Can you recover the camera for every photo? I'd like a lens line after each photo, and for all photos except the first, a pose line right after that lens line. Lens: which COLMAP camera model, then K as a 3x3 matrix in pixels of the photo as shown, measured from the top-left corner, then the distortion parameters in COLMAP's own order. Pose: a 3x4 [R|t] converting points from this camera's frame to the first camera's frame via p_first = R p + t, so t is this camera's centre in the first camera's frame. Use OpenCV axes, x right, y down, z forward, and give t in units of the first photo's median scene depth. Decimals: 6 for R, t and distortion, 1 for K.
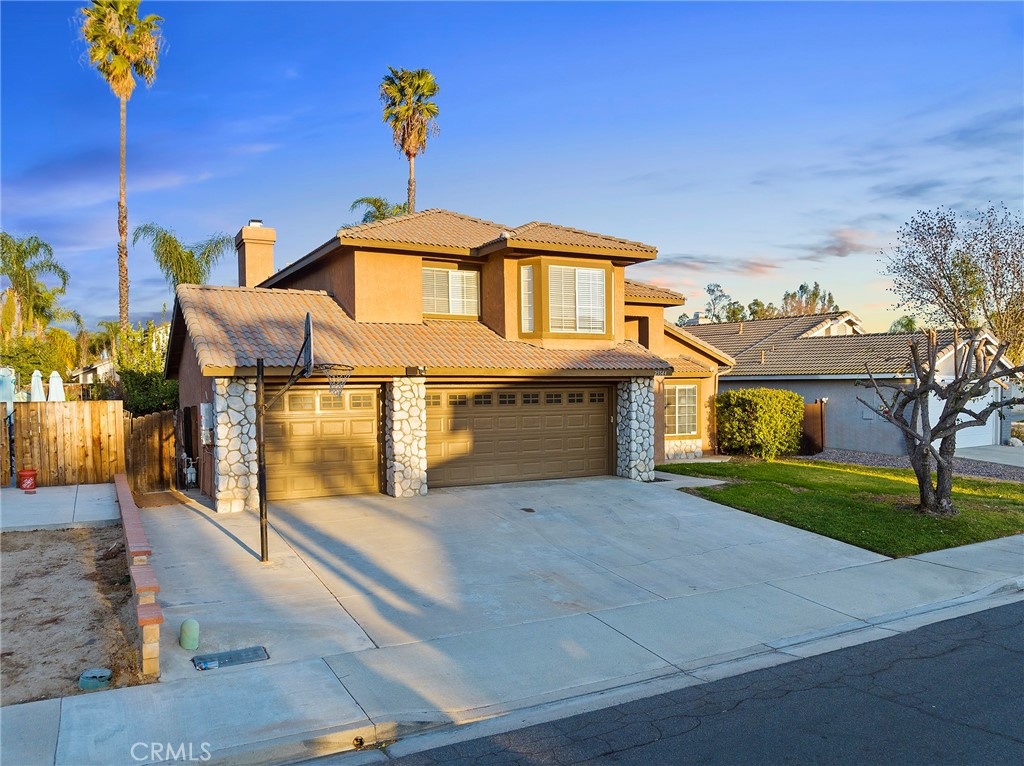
lens RADIAL K [[828.4, 0, 565.5], [0, 828.4, 352.7], [0, 0, 1]] dist [-0.036962, -0.000784]
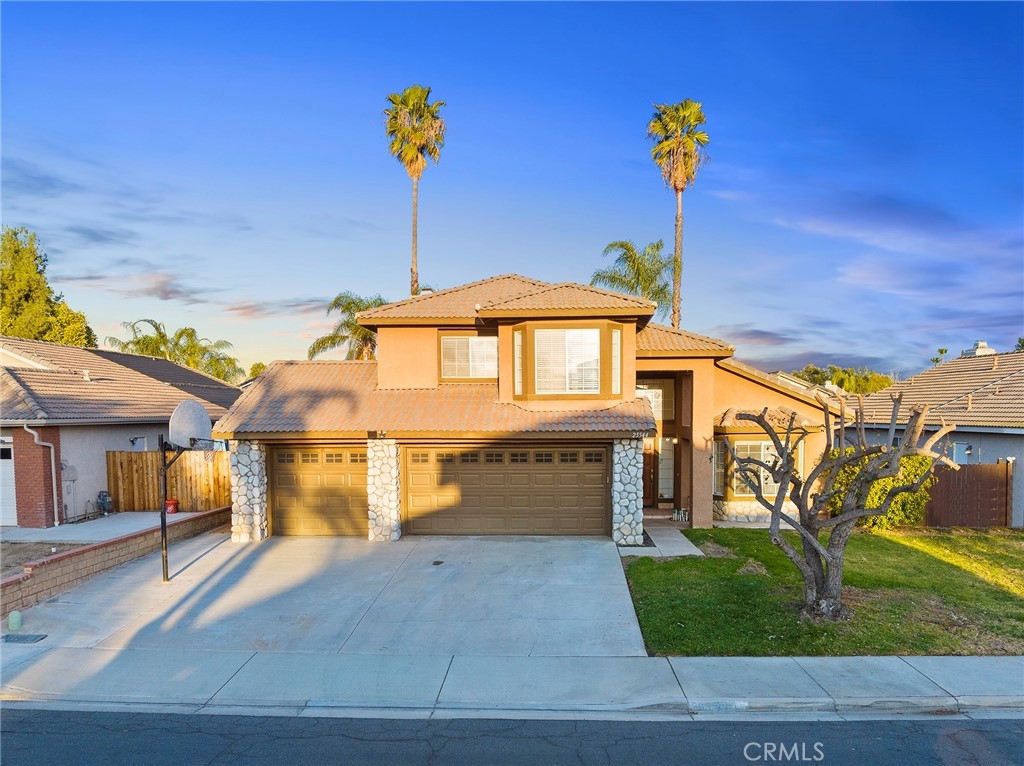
lens RADIAL K [[863.1, 0, 514.2], [0, 863.1, 390.7], [0, 0, 1]] dist [-0.028881, -0.025113]
pose [[0.832968, -0.010210, -0.553226, 0.577188], [0.020782, 0.999702, 0.012840, -0.045194], [0.552930, -0.022193, 0.832932, 0.083711]]
